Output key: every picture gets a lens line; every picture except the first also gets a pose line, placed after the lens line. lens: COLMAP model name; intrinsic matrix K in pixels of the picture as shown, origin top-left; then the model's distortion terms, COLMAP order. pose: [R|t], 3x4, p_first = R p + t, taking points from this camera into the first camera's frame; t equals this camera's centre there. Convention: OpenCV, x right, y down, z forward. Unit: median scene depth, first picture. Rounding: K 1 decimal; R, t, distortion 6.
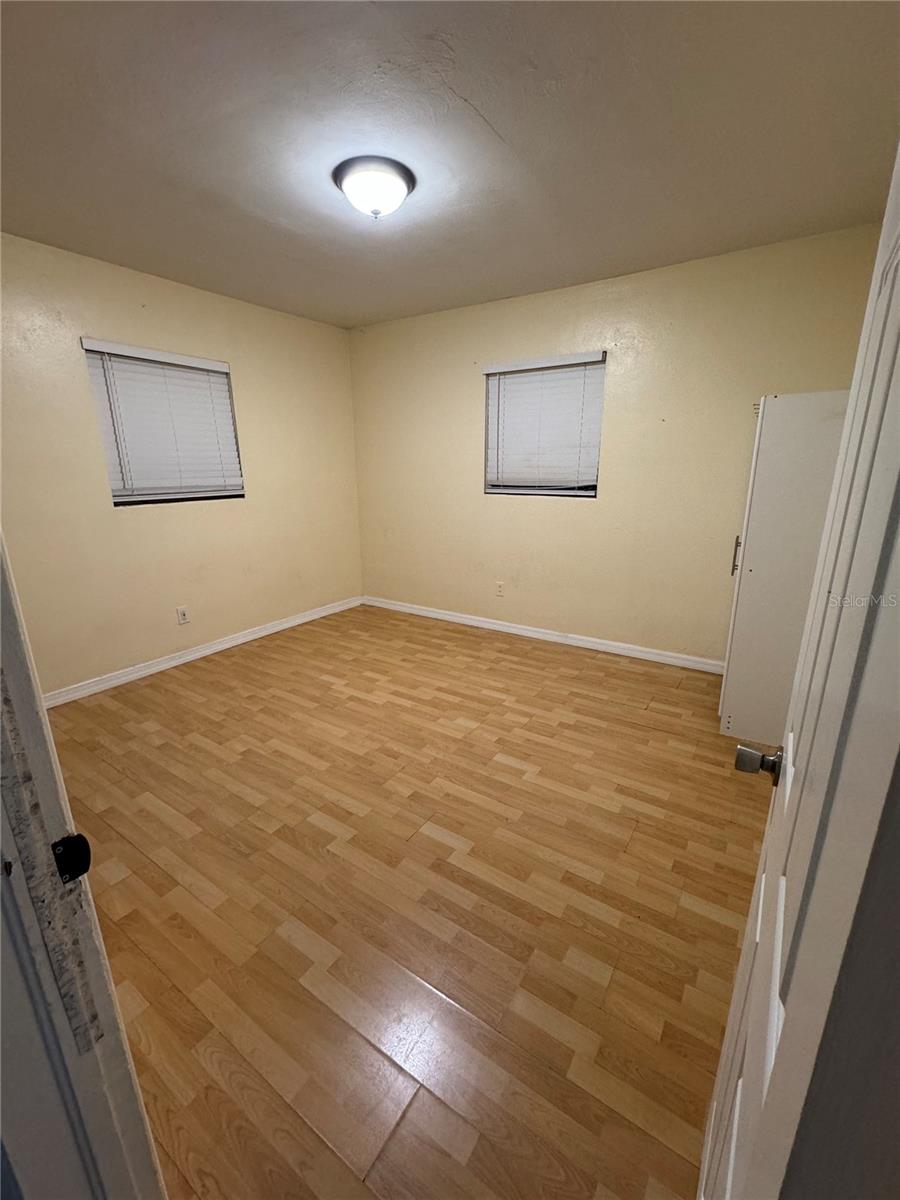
lens RADIAL K [[478.9, 0, 453.6], [0, 478.9, 599.6], [0, 0, 1]] dist [-0.000242, 0.000095]
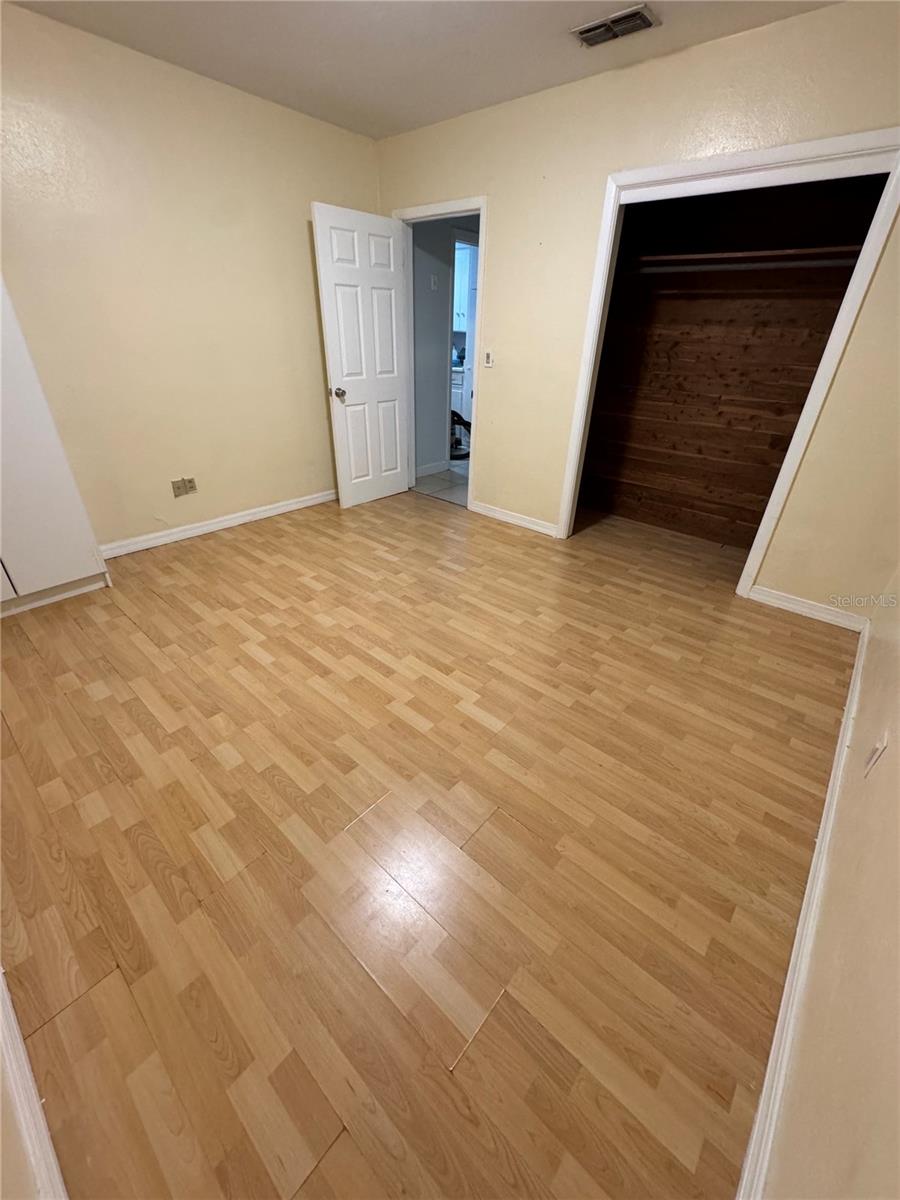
lens RADIAL K [[478.9, 0, 453.6], [0, 478.9, 599.6], [0, 0, 1]] dist [-0.000242, 0.000095]
pose [[-0.989852, -0.089134, 0.110674, -0.307839], [0.016552, 0.701204, 0.712769, -0.418788], [-0.141136, 0.707367, -0.692612, 1.496822]]
